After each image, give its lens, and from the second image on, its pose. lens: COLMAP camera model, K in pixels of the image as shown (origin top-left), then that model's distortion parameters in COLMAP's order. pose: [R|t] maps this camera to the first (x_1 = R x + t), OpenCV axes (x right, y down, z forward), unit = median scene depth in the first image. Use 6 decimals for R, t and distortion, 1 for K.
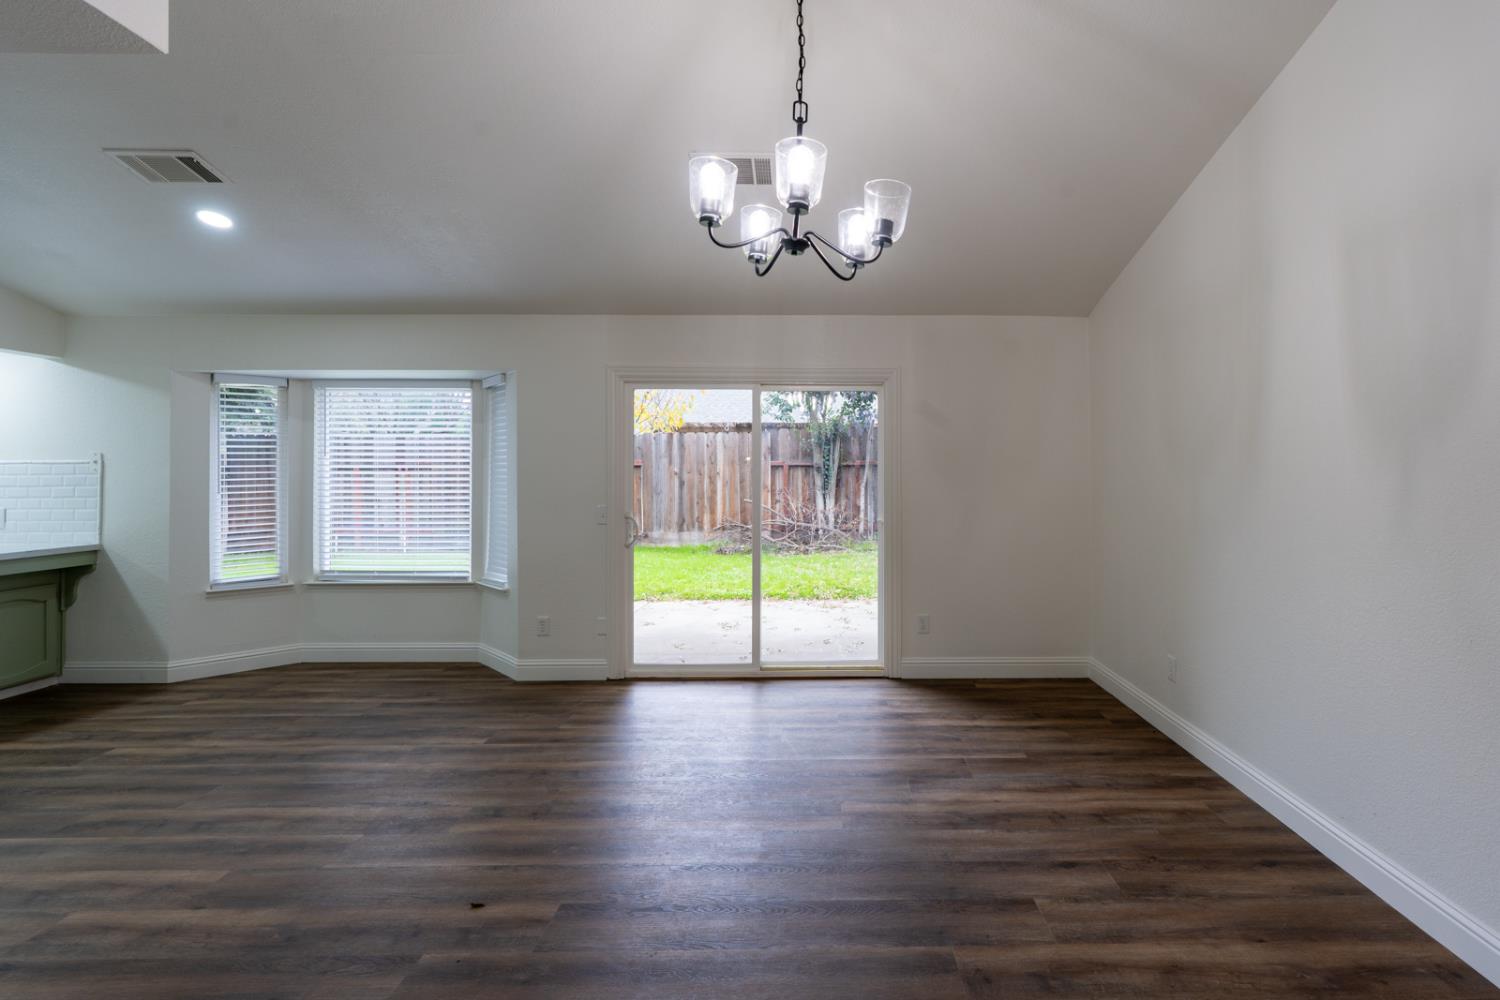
lens RADIAL K [[714.1, 0, 828.3], [0, 714.1, 470.1], [0, 0, 1]] dist [-0.001253, 0.000795]
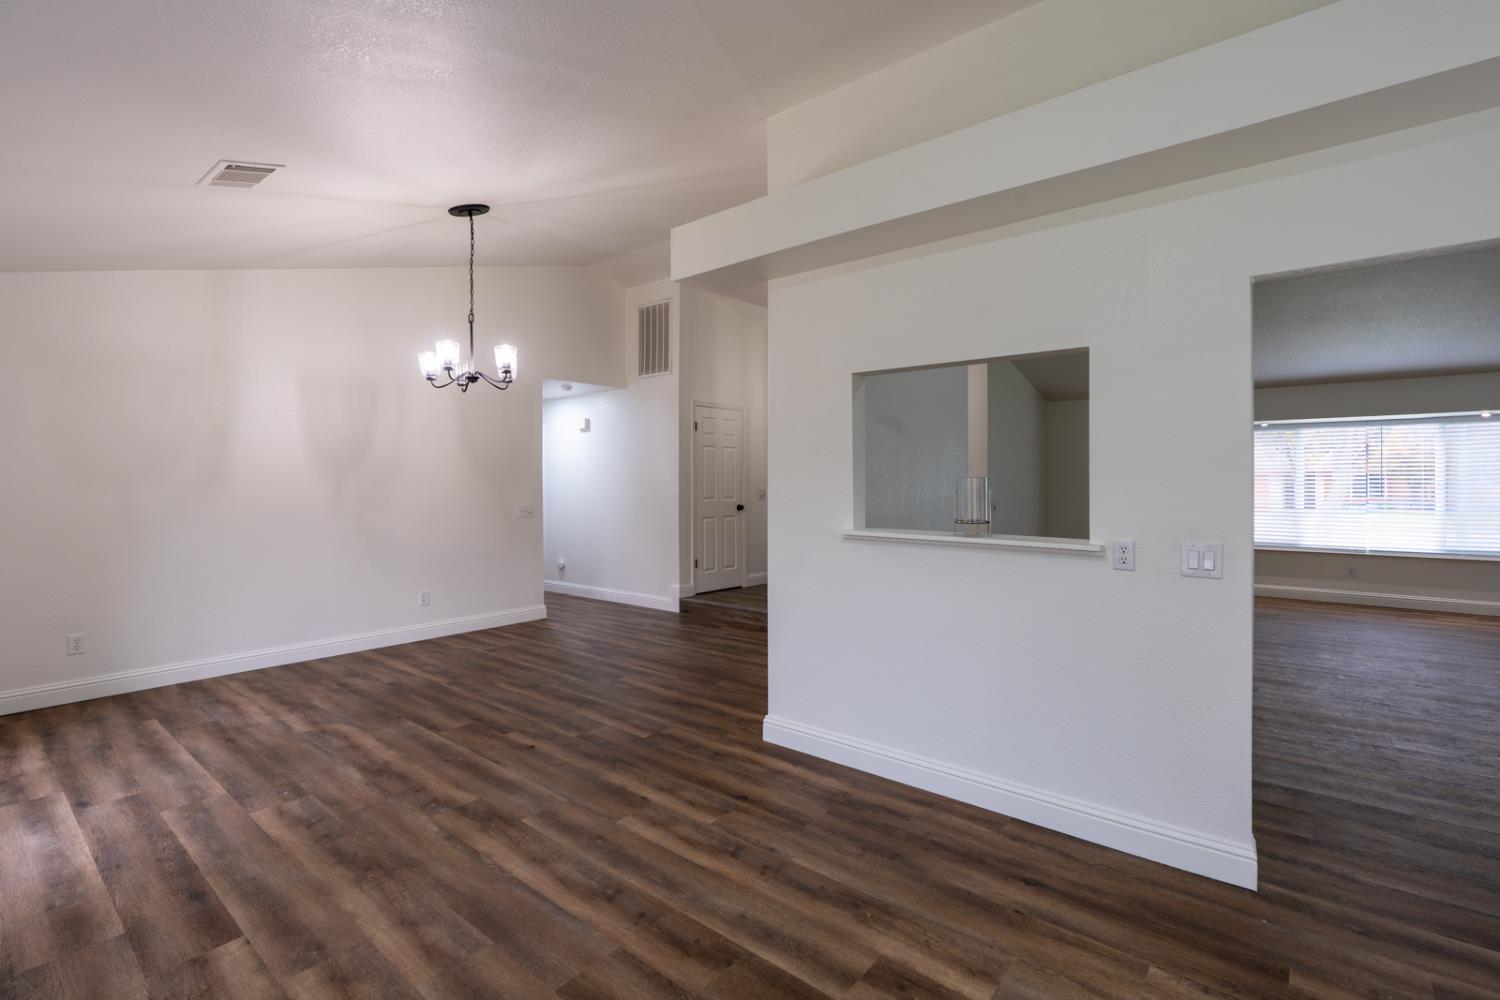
lens RADIAL K [[678.5, 0, 758.2], [0, 678.5, 482.5], [0, 0, 1]] dist [-0.003888, 0.000741]
pose [[-0.764585, 0.003190, 0.644515, -0.903353], [0.001791, 0.999994, -0.002824, 0.005840], [-0.644521, -0.001004, -0.764586, 0.886031]]
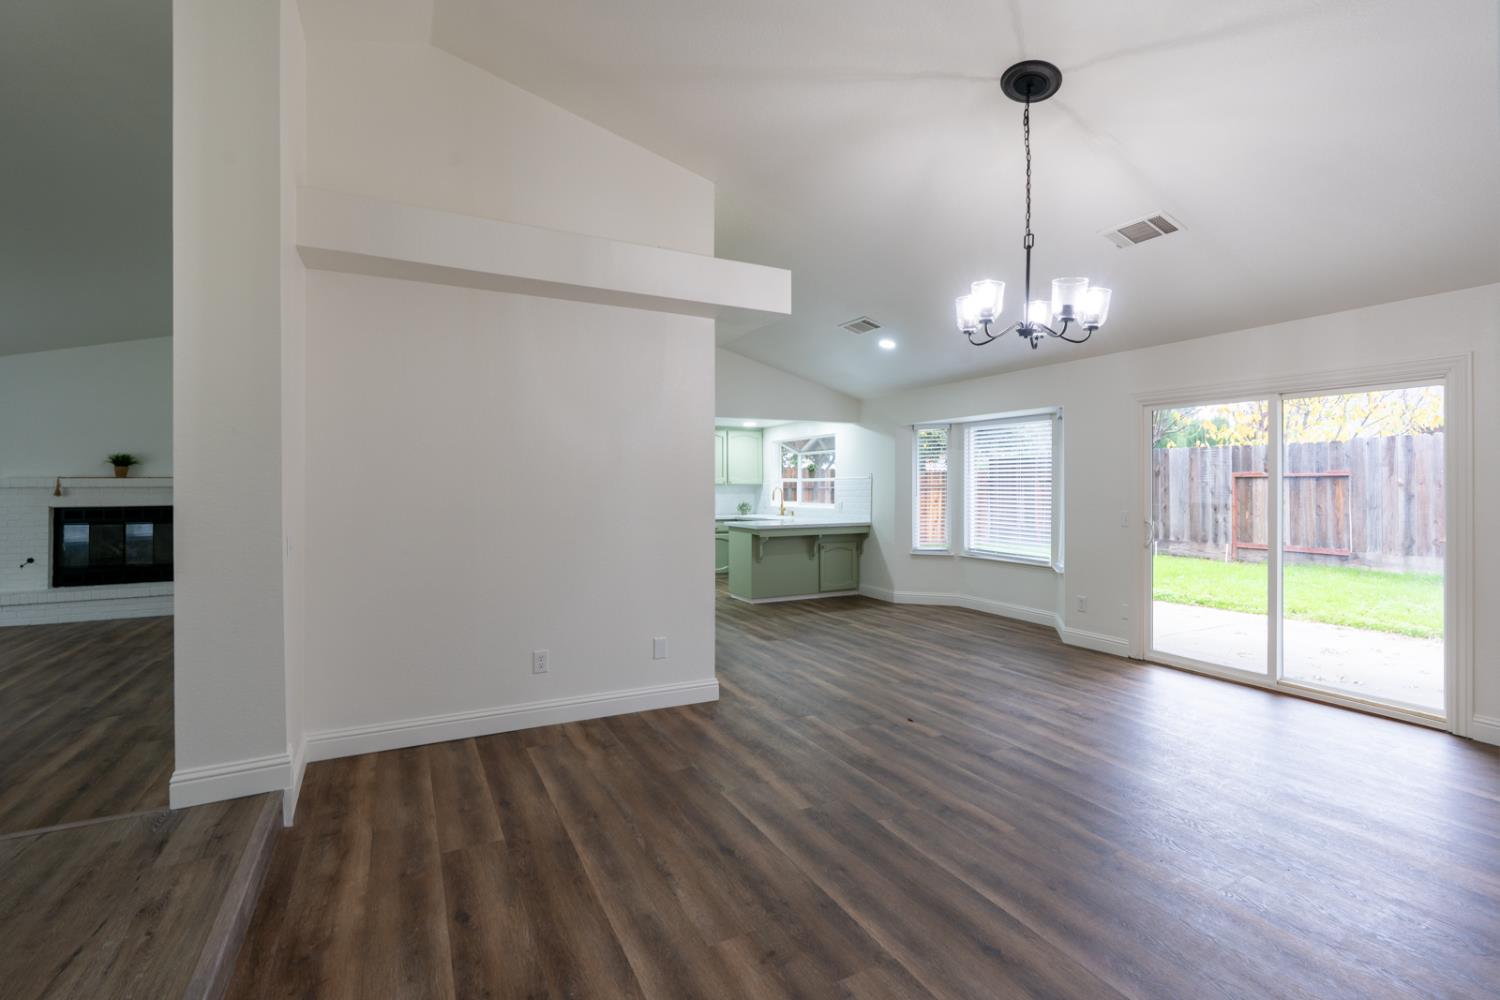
lens RADIAL K [[686.7, 0, 759.8], [0, 686.7, 486.9], [0, 0, 1]] dist [-0.005187, 0.000832]
pose [[0.456927, 0.003585, -0.889497, 0.429114], [0.003361, 0.999978, 0.005757, 0.000138], [0.889498, -0.005620, 0.456905, -0.069438]]
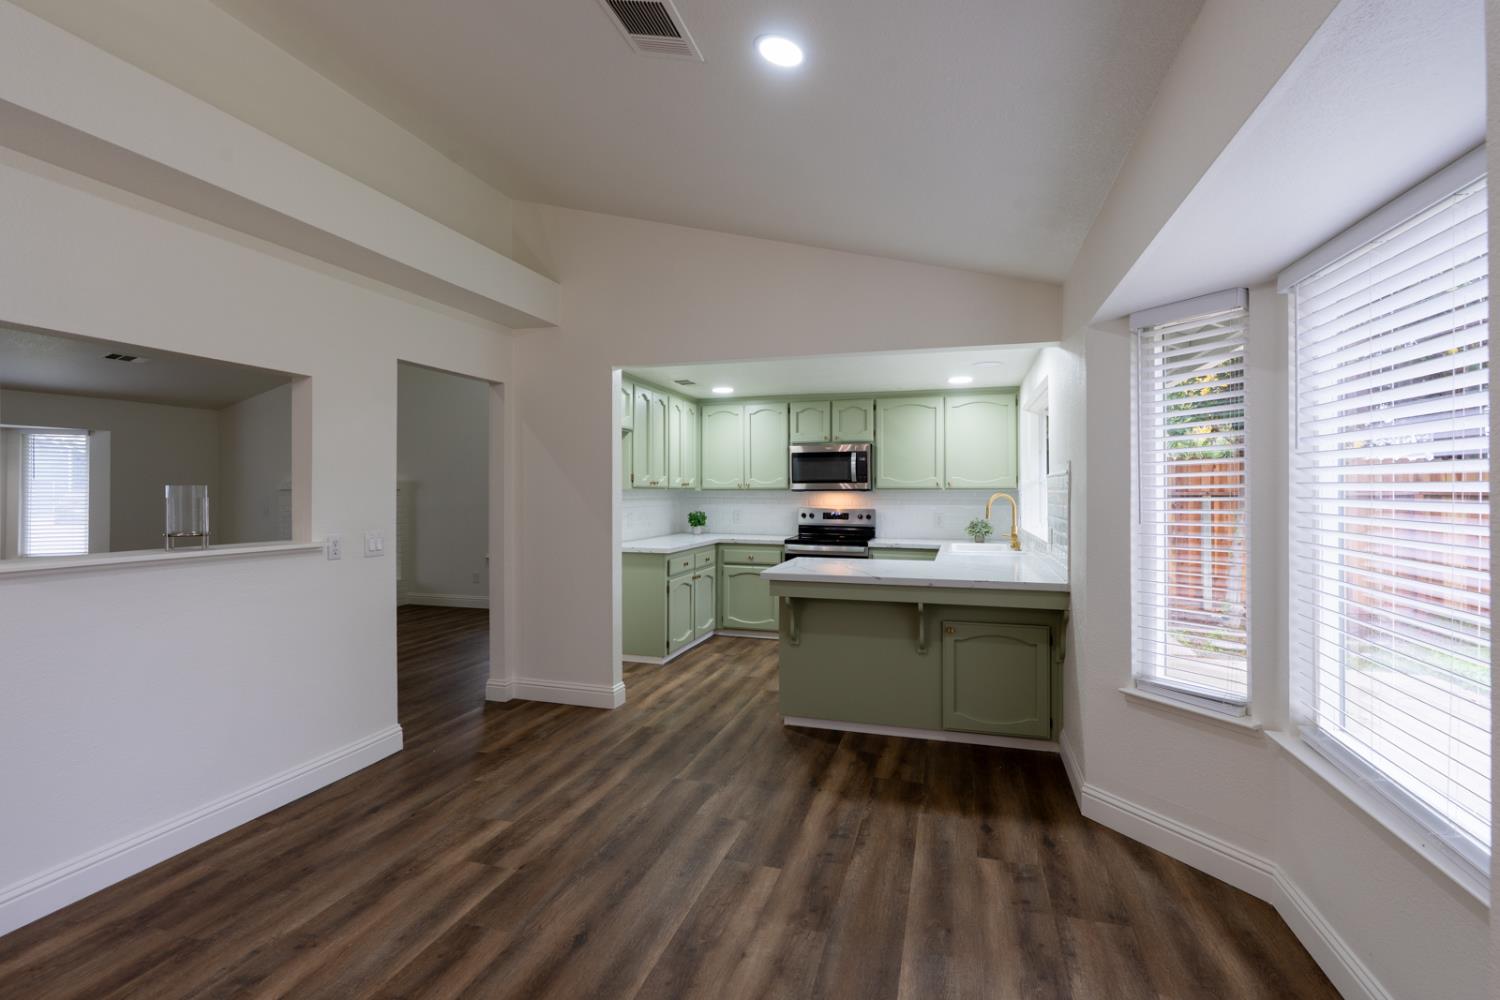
lens RADIAL K [[686.7, 0, 759.8], [0, 686.7, 486.9], [0, 0, 1]] dist [-0.005187, 0.000832]
pose [[-0.290452, -0.002630, -0.956886, -0.249935], [0.002511, 0.999991, -0.003511, 0.005269], [0.956886, -0.003423, -0.290443, 0.897175]]
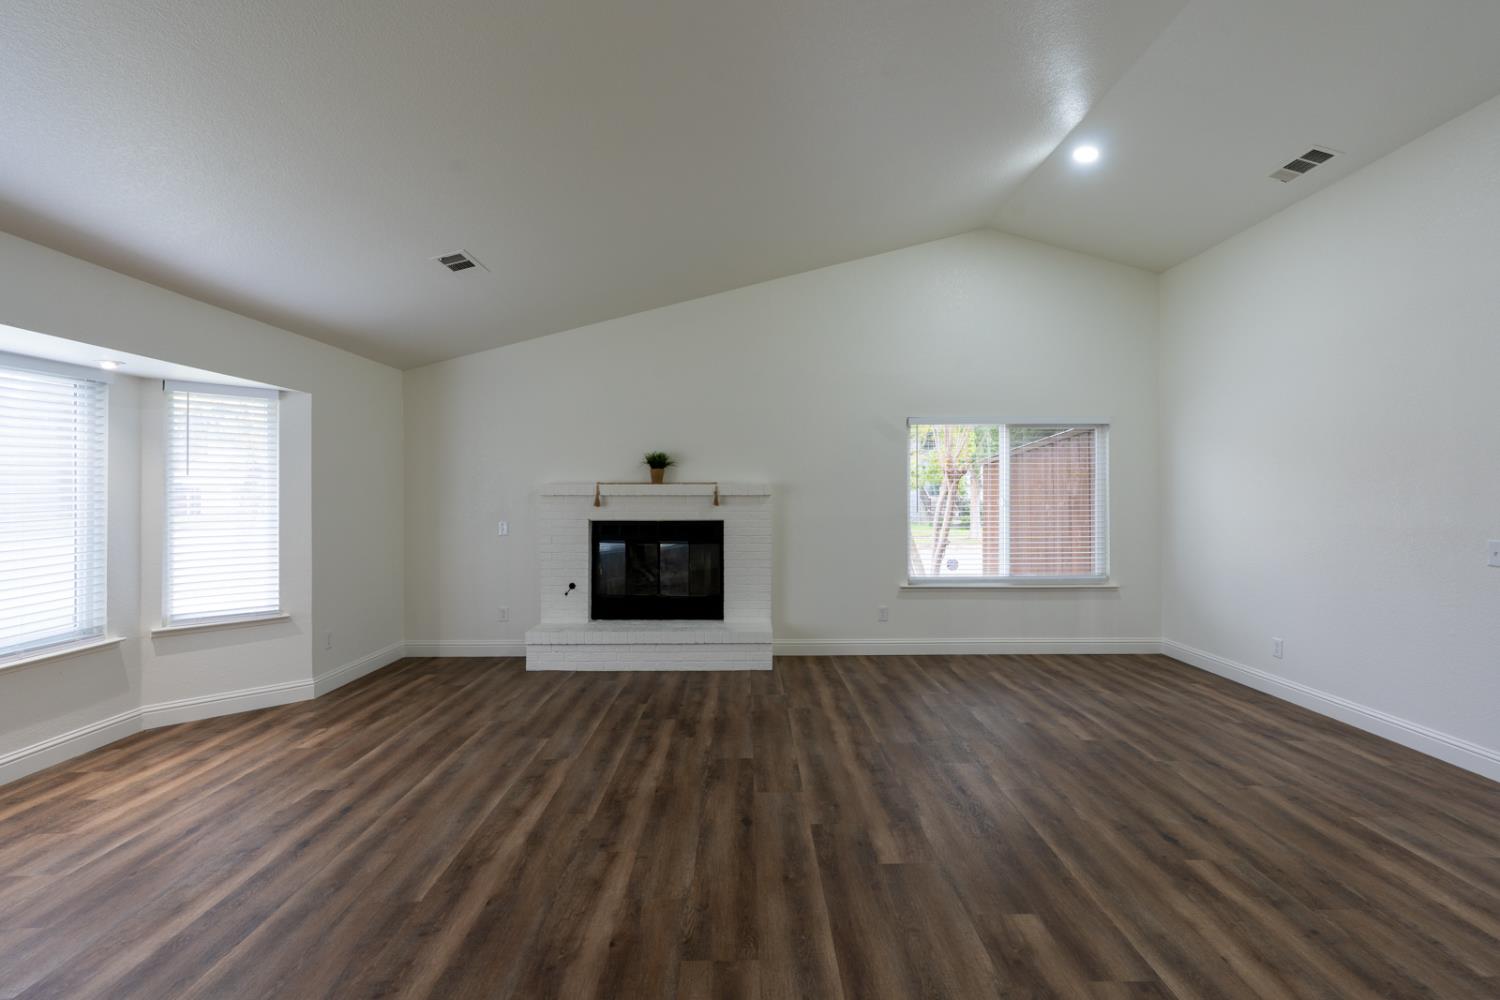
lens RADIAL K [[679.1, 0, 756.1], [0, 679.1, 498.5], [0, 0, 1]] dist [-0.008823, 0.001093]
pose [[0.010407, 0.010086, -0.999895, -0.429259], [0.001143, 0.999948, 0.010098, -0.002148], [0.999945, -0.001248, 0.010395, -0.493331]]
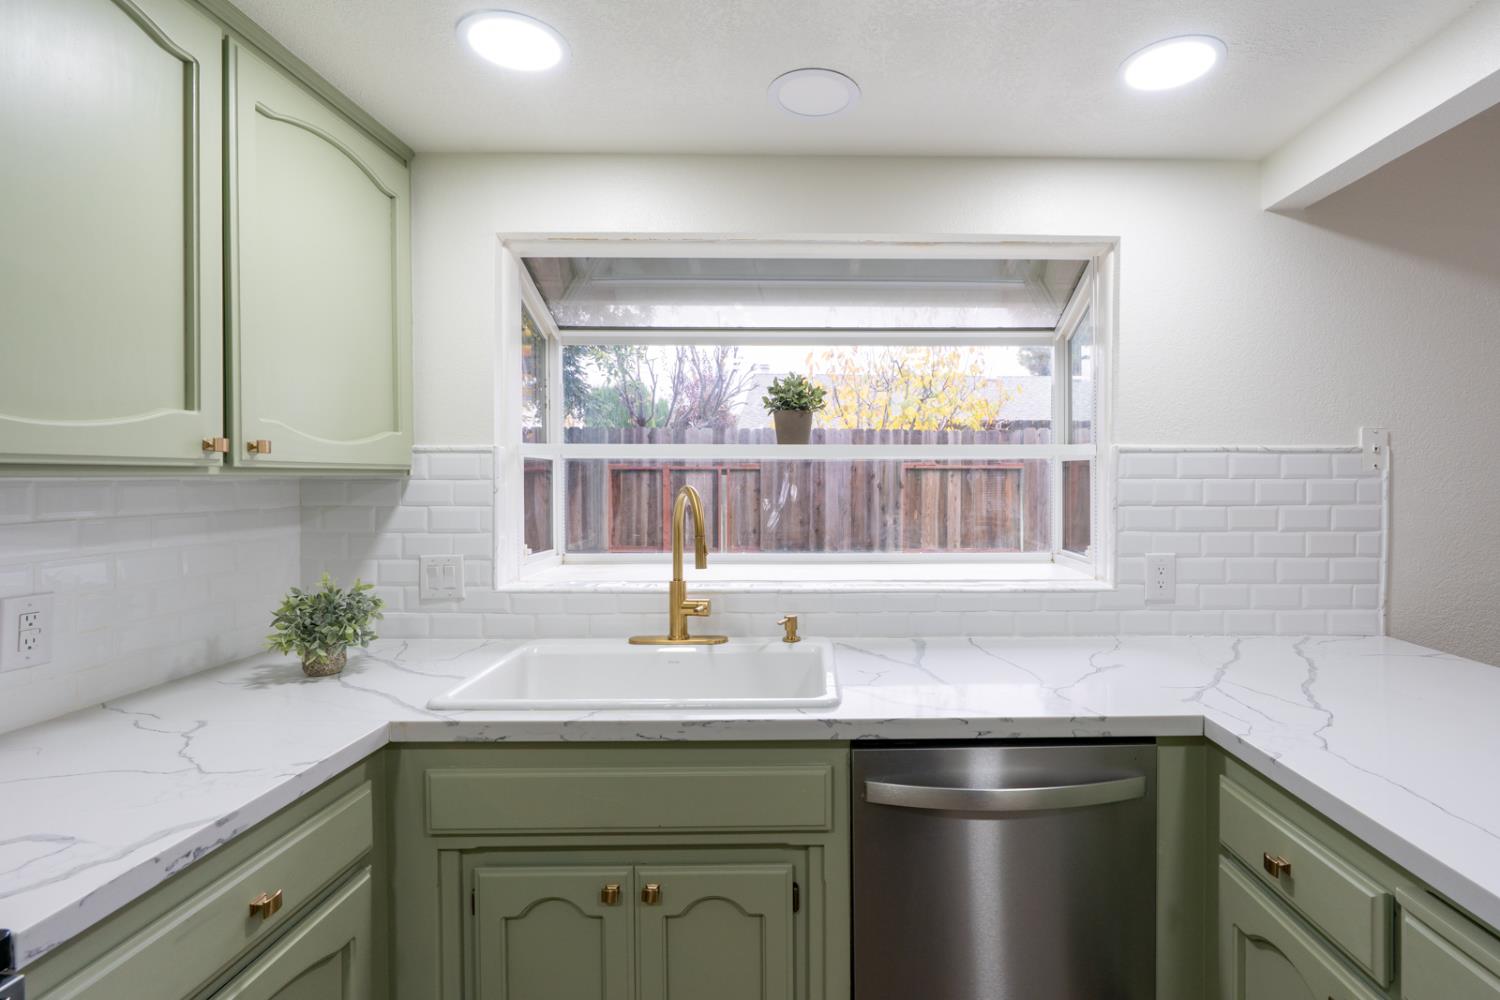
lens RADIAL K [[705.0, 0, 826.3], [0, 705.0, 477.8], [0, 0, 1]] dist [-0.005447, 0.000097]
pose [[0.999819, 0.005150, 0.018304, -1.362976], [-0.005210, 0.999981, 0.003248, 0.006759], [-0.018287, -0.003343, 0.999827, 0.567083]]
